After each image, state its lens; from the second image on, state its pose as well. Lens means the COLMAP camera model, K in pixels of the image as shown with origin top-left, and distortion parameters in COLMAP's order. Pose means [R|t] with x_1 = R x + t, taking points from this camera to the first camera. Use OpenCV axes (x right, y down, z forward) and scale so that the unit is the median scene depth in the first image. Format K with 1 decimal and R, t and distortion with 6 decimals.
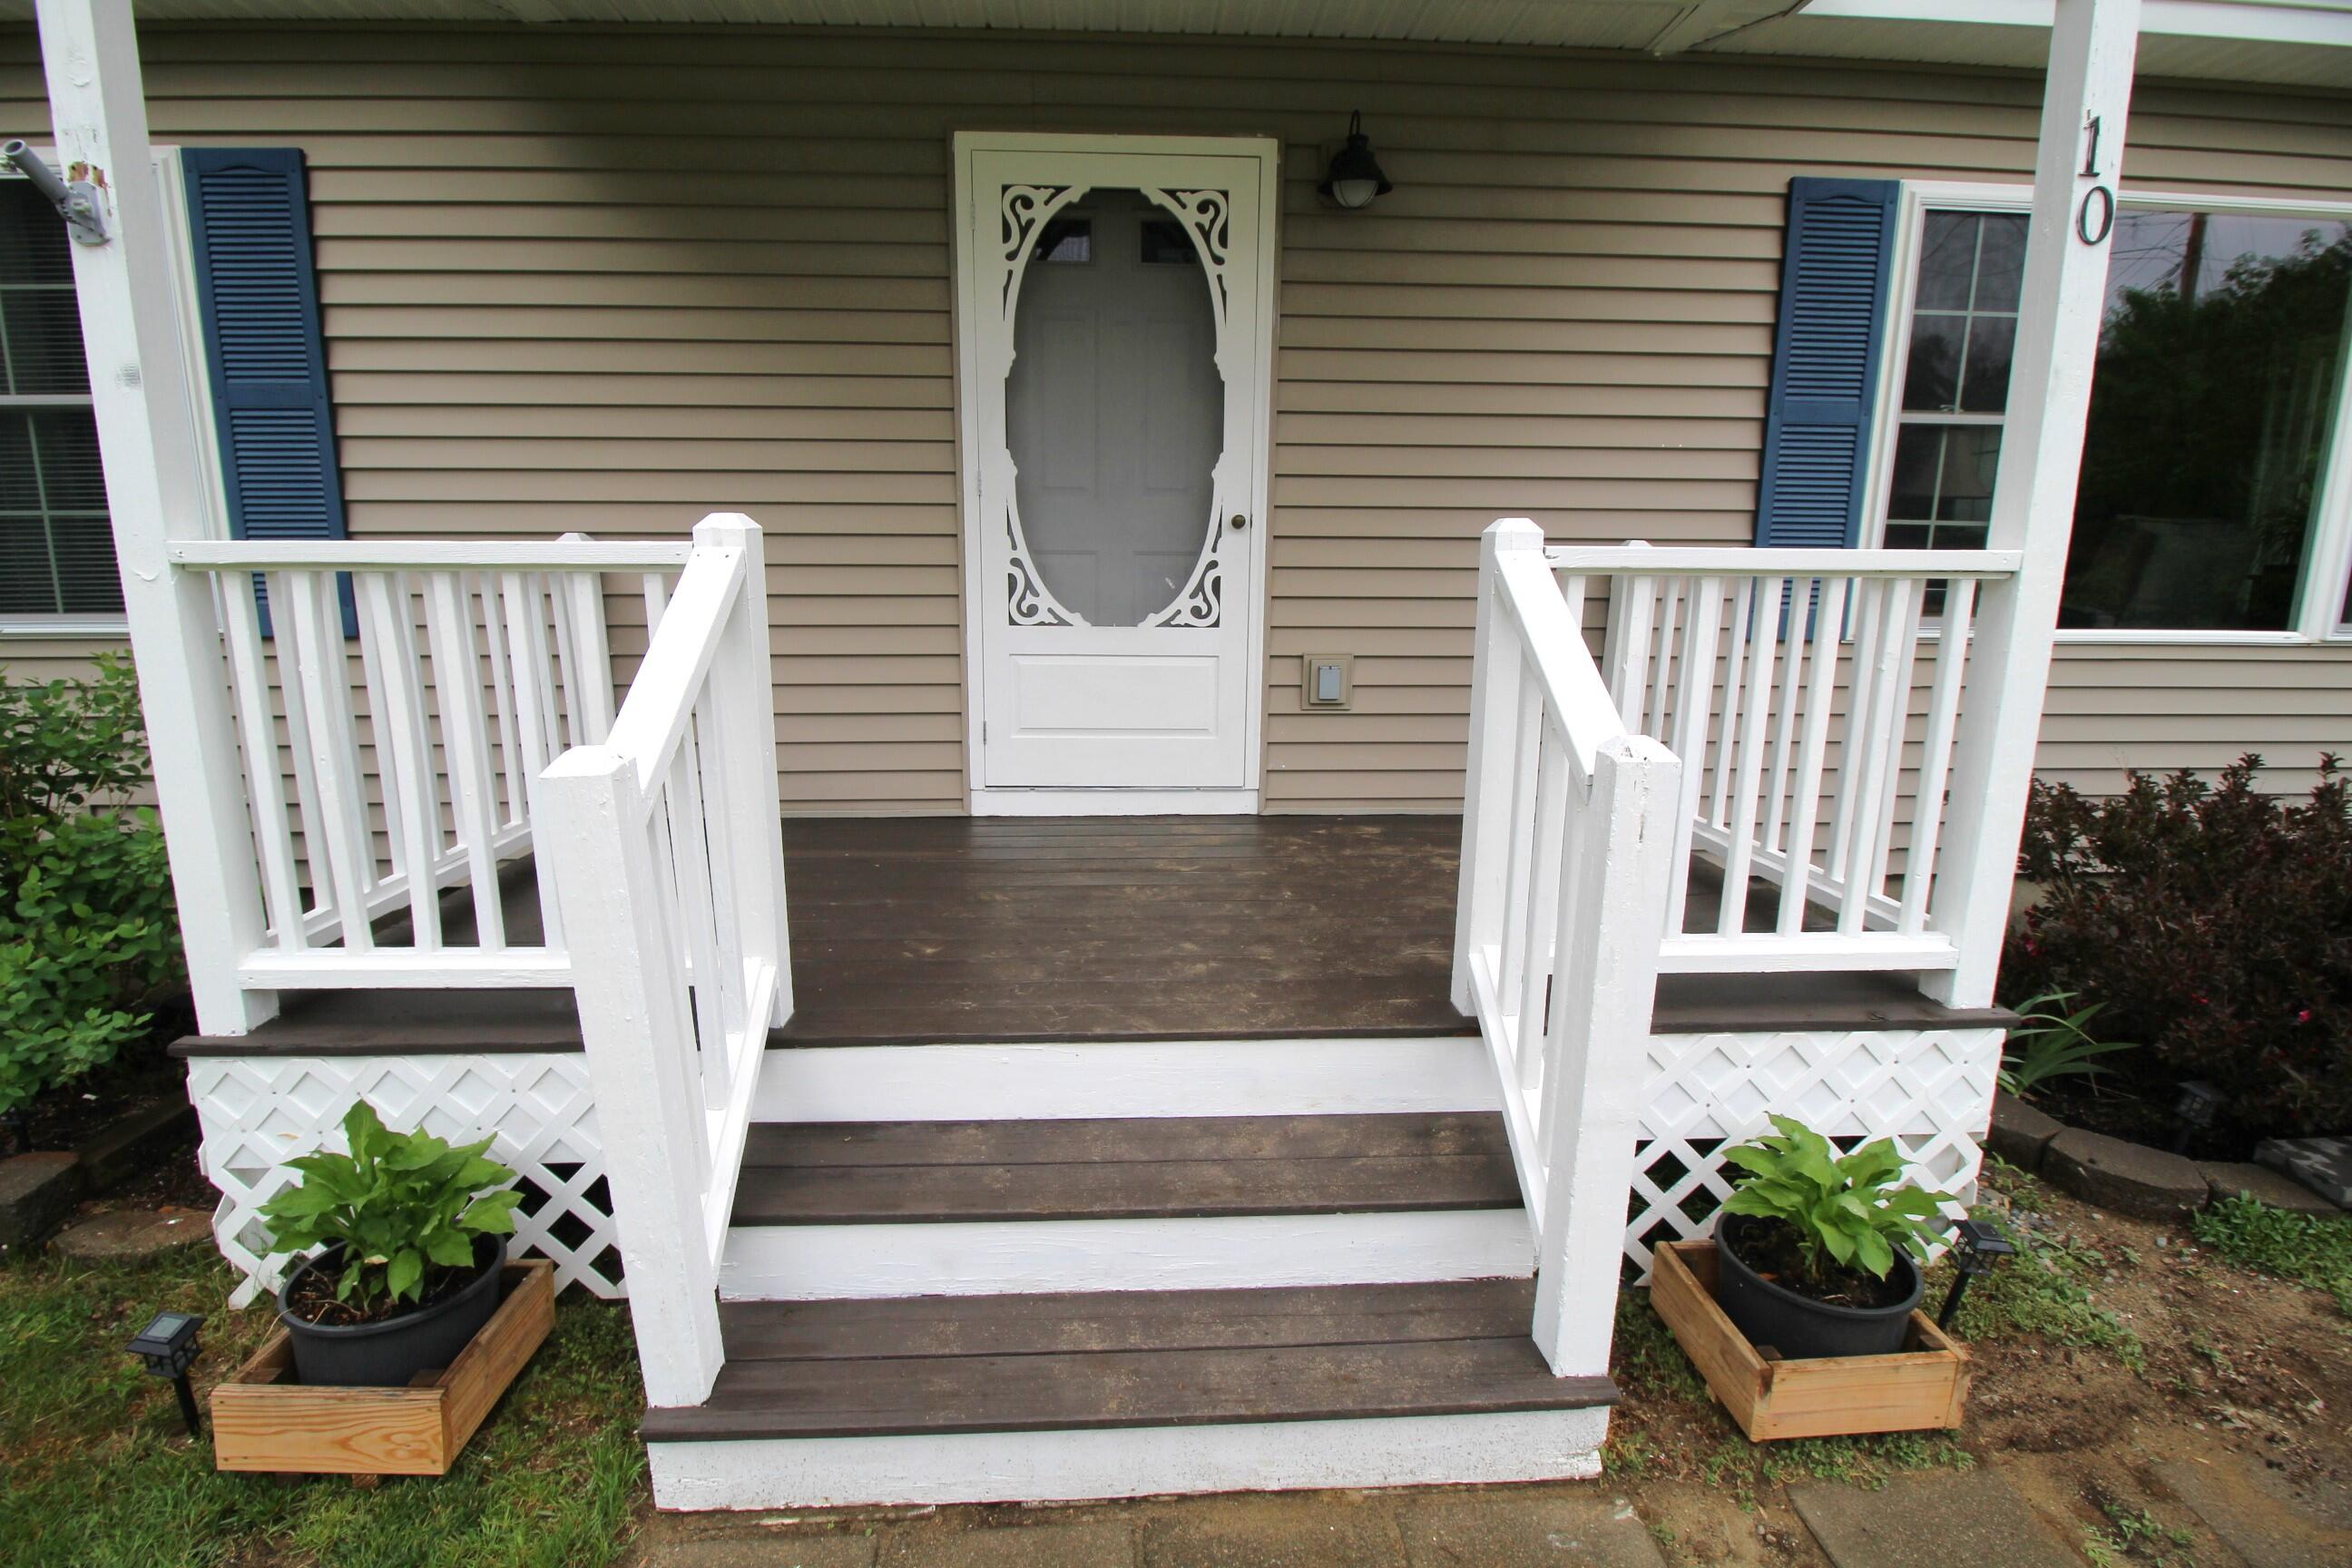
lens RADIAL K [[1083.8, 0, 1166.3], [0, 1083.8, 779.2], [0, 0, 1]] dist [-0.009861, -0.000757]
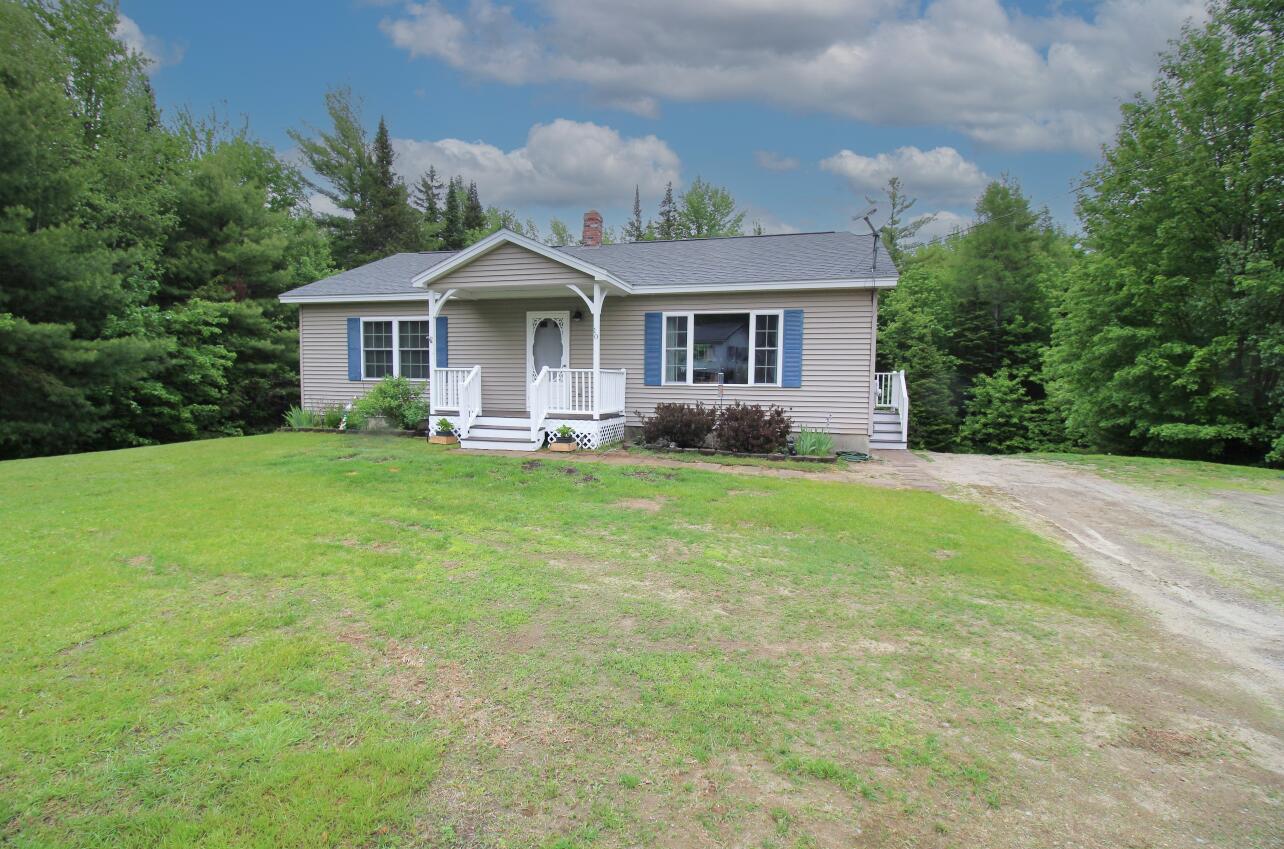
lens RADIAL K [[602.2, 0, 642.1], [0, 602.2, 419.9], [0, 0, 1]] dist [-0.008902, -0.007239]
pose [[0.950339, 0.027119, -0.310034, 1.730696], [-0.068804, 0.989854, -0.124317, 0.527251], [0.303517, 0.139474, 0.942563, -2.337803]]
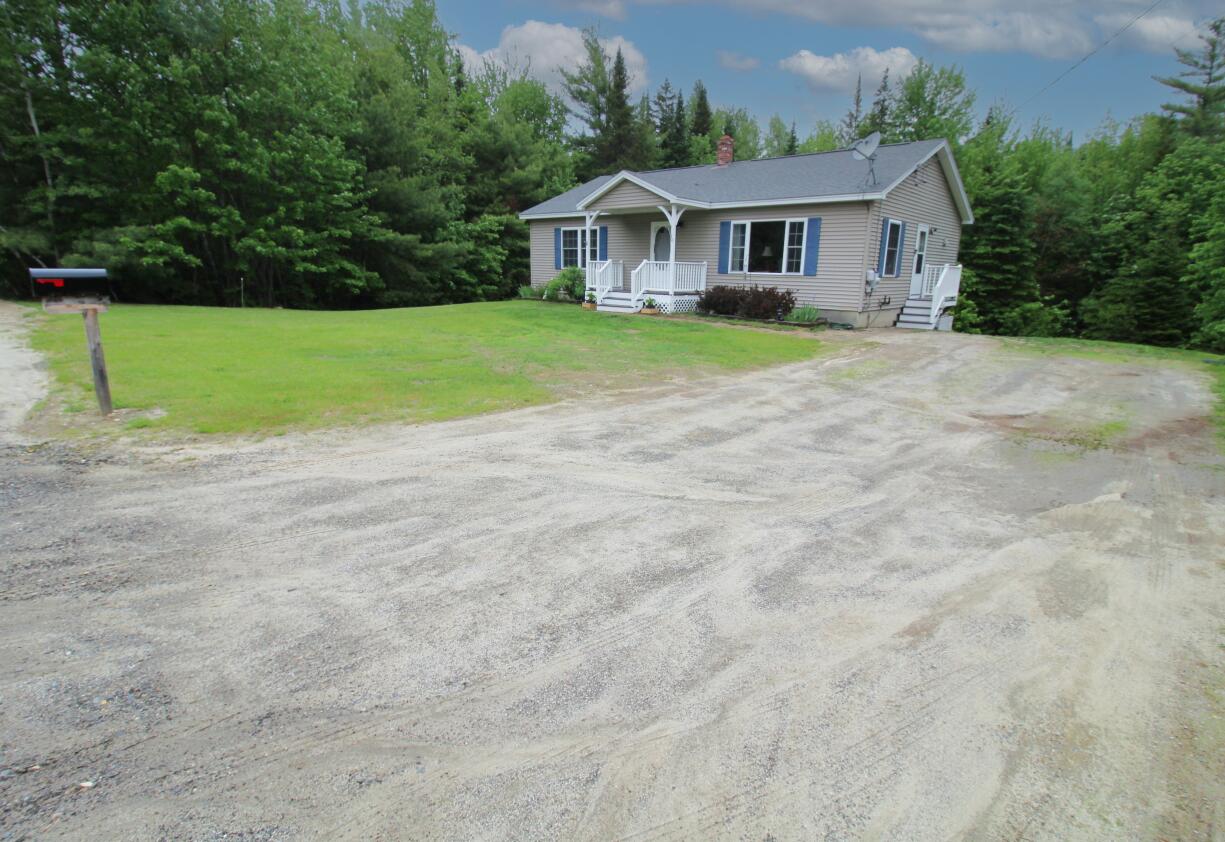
lens RADIAL K [[602.4, 0, 633.9], [0, 602.4, 424.9], [0, 0, 1]] dist [-0.006760, -0.009902]
pose [[0.719560, 0.183103, -0.669855, 3.907603], [-0.154915, 0.982628, 0.102189, 0.754915], [0.676930, 0.030240, 0.735426, -3.309834]]
